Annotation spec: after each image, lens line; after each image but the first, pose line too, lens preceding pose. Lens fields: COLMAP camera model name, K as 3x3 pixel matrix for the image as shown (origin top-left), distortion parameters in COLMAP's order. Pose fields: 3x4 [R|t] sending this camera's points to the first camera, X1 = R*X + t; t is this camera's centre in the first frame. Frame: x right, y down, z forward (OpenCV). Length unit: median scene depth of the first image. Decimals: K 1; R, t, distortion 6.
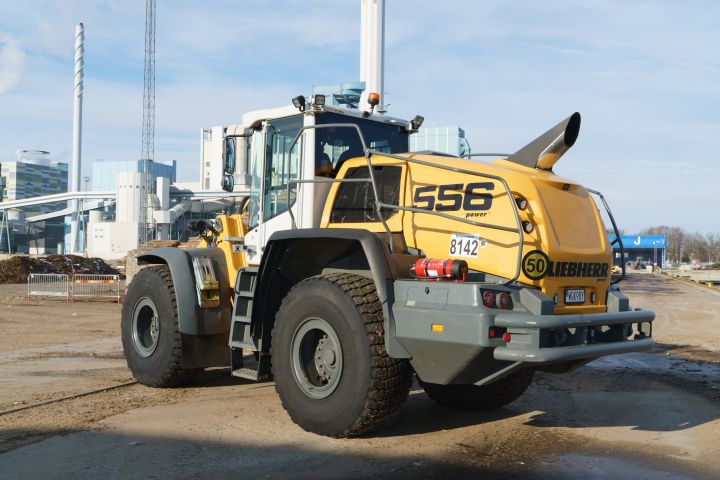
lens RADIAL K [[778.4, 0, 359.2], [0, 778.4, 240.5], [0, 0, 1]] dist [0.018481, 0.000000]
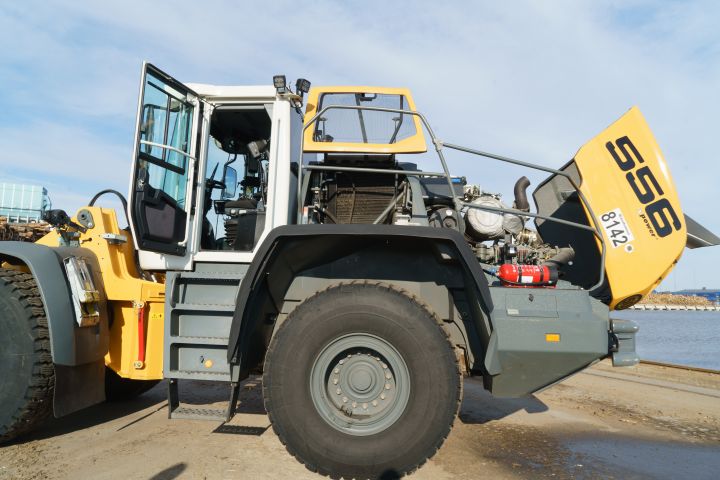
lens RADIAL K [[490.4, 0, 356.6], [0, 490.4, 240.2], [0, 0, 1]] dist [-0.019013, 0.009850]
pose [[0.741626, 0.085206, 0.665380, -0.414899], [-0.033166, 0.995345, -0.090494, 0.050025], [-0.669993, 0.045045, 0.741000, 0.631548]]
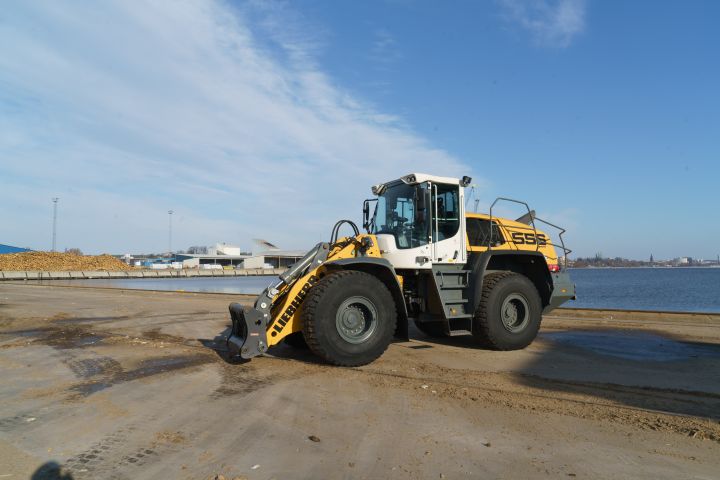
lens RADIAL K [[488.1, 0, 363.4], [0, 488.1, 243.7], [0, 0, 1]] dist [-0.008787, -0.003037]
pose [[0.251296, 0.037336, 0.967190, -1.429388], [-0.017616, 0.999267, -0.033997, 0.019628], [-0.967750, -0.008494, 0.251769, 1.084807]]
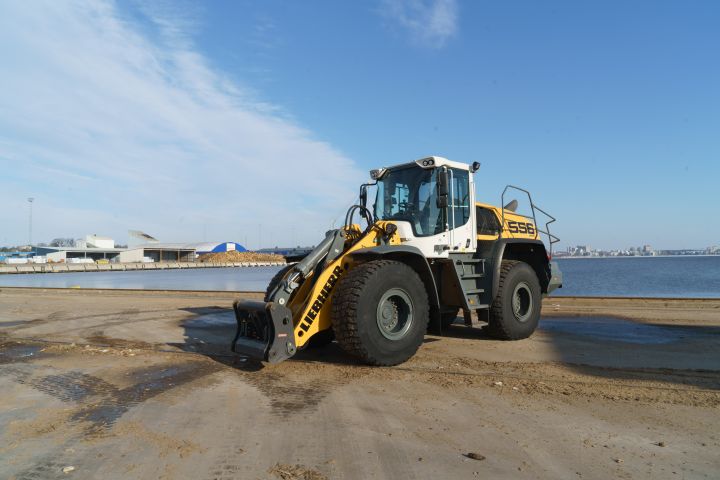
lens RADIAL K [[488.1, 0, 363.0], [0, 488.1, 258.2], [0, 0, 1]] dist [-0.008787, -0.003037]
pose [[0.016606, -0.007213, 0.999836, -1.359354], [-0.012488, 0.999894, 0.007421, 0.032689], [-0.999784, -0.012609, 0.016514, 1.422067]]
